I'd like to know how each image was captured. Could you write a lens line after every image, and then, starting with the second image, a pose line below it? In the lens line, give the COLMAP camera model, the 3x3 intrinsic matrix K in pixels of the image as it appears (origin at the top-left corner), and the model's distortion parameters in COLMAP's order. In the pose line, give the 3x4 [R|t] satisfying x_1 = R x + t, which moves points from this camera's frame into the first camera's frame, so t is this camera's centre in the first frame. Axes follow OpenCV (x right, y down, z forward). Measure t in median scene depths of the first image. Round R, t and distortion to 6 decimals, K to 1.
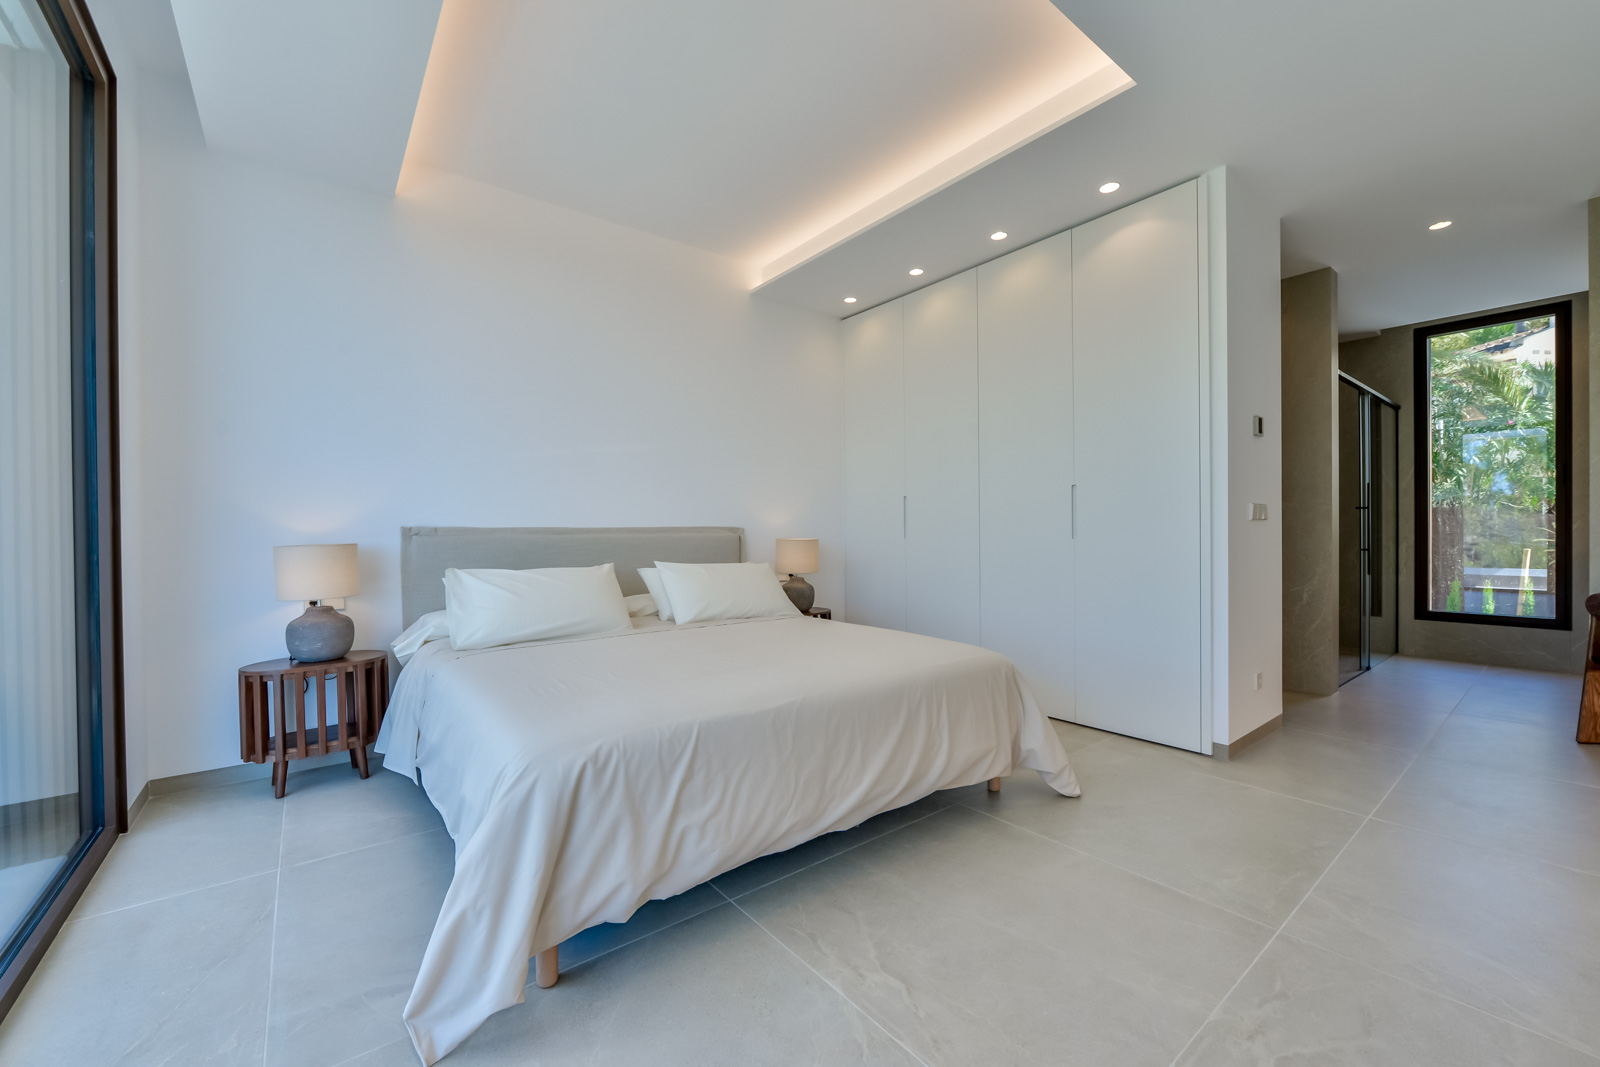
lens RADIAL K [[636.9, 0, 803.8], [0, 636.9, 538.3], [0, 0, 1]] dist [-0.010040, 0.000212]
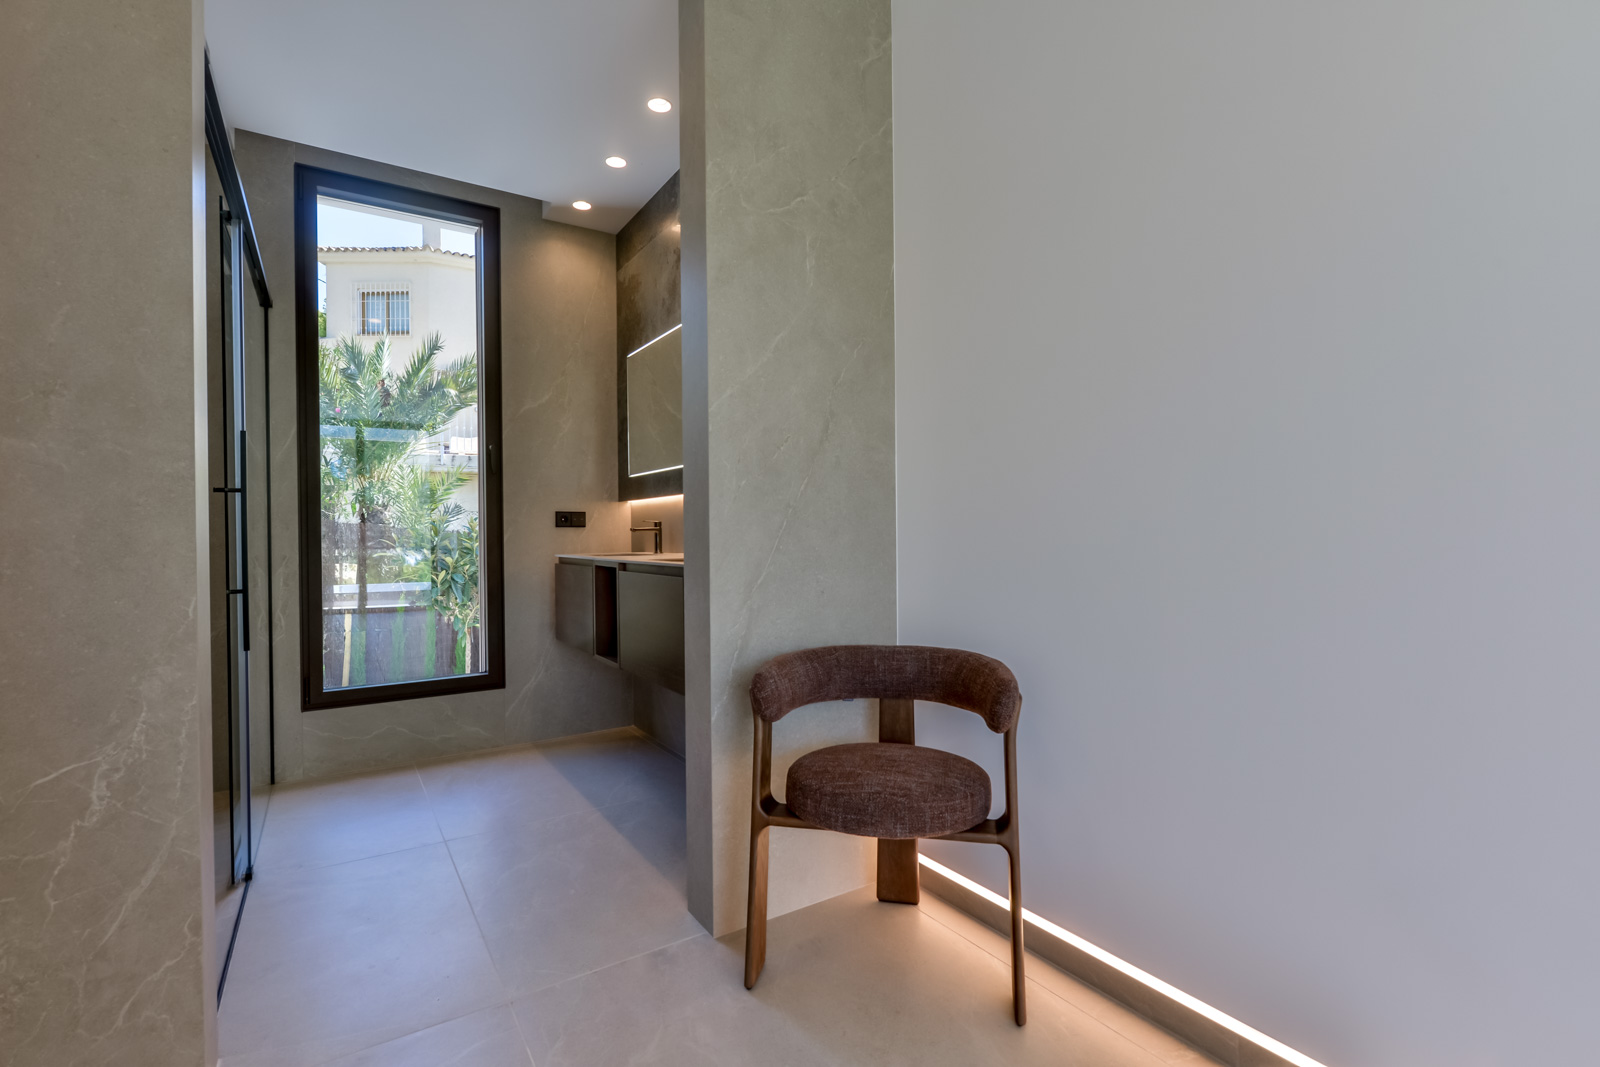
lens RADIAL K [[720.0, 0, 793.1], [0, 720.0, 538.1], [0, 0, 1]] dist [-0.010279, 0.000540]
pose [[0.091457, -0.002040, 0.995807, 0.407414], [0.016201, 0.999869, 0.000560, -0.011124], [-0.995677, 0.016082, 0.091478, 0.532951]]
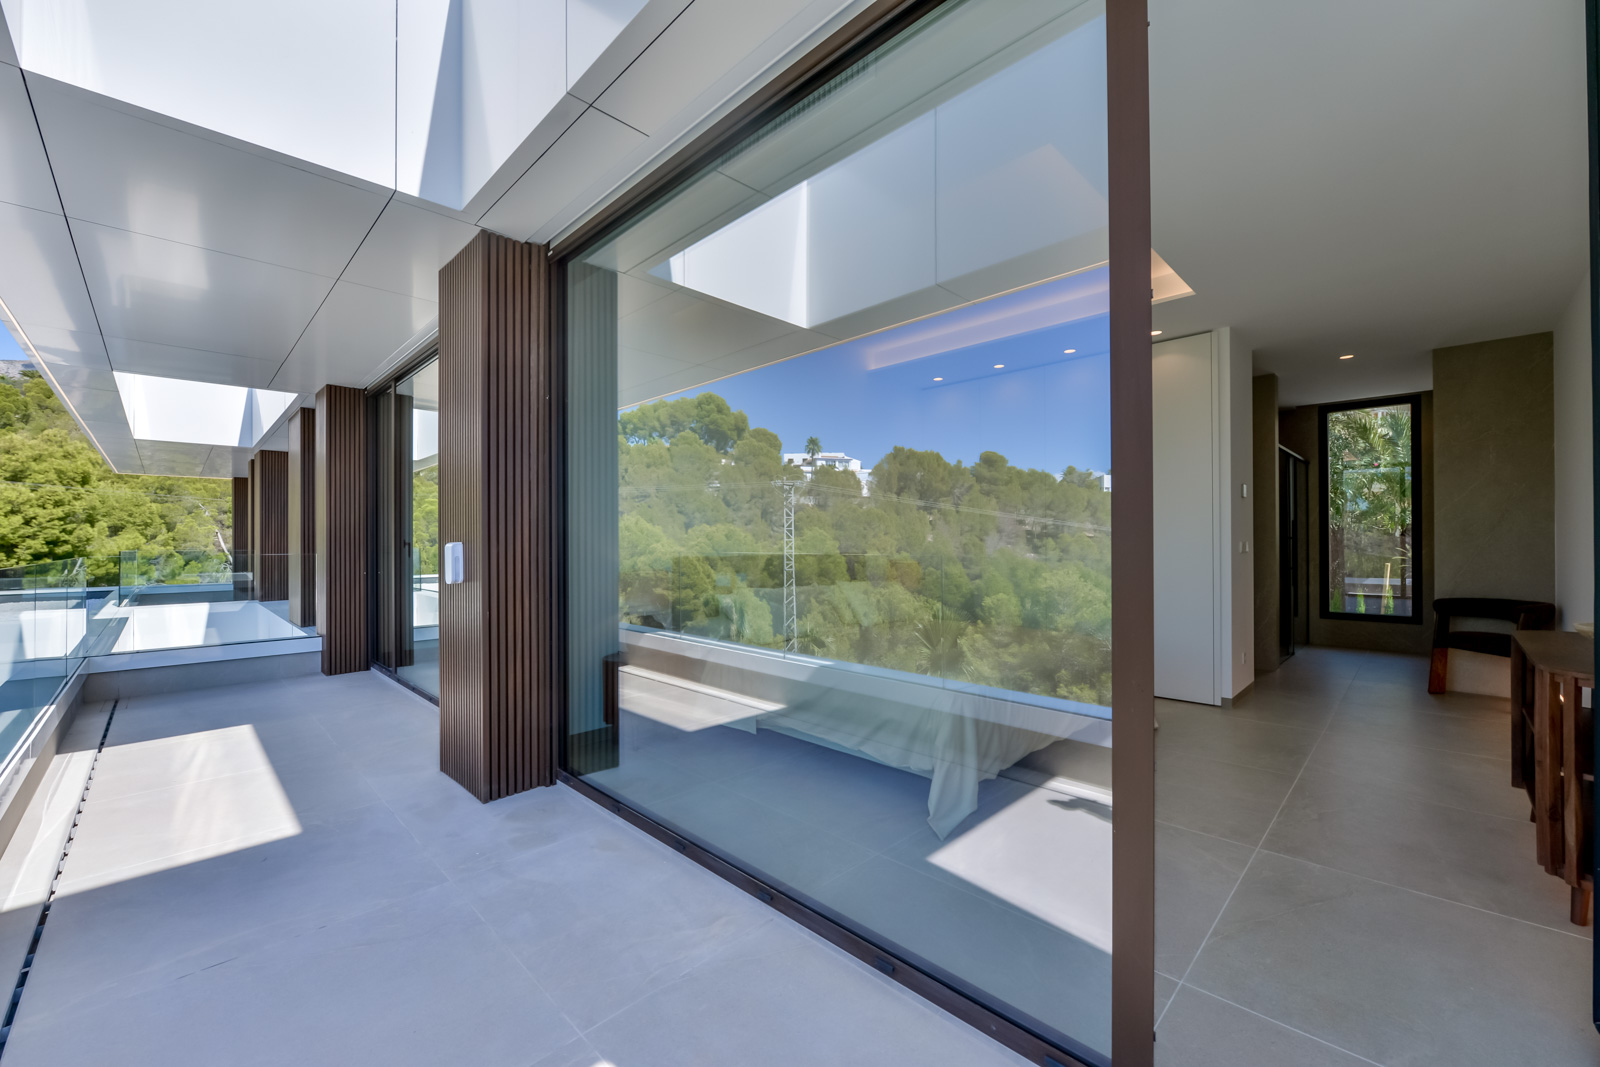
lens RADIAL K [[636.9, 0, 803.8], [0, 636.9, 538.3], [0, 0, 1]] dist [-0.010040, 0.000212]
pose [[0.993135, 0.005402, 0.116851, -0.299487], [-0.004177, 0.999934, -0.010727, -0.024875], [-0.116901, 0.010165, 0.993092, -0.229257]]
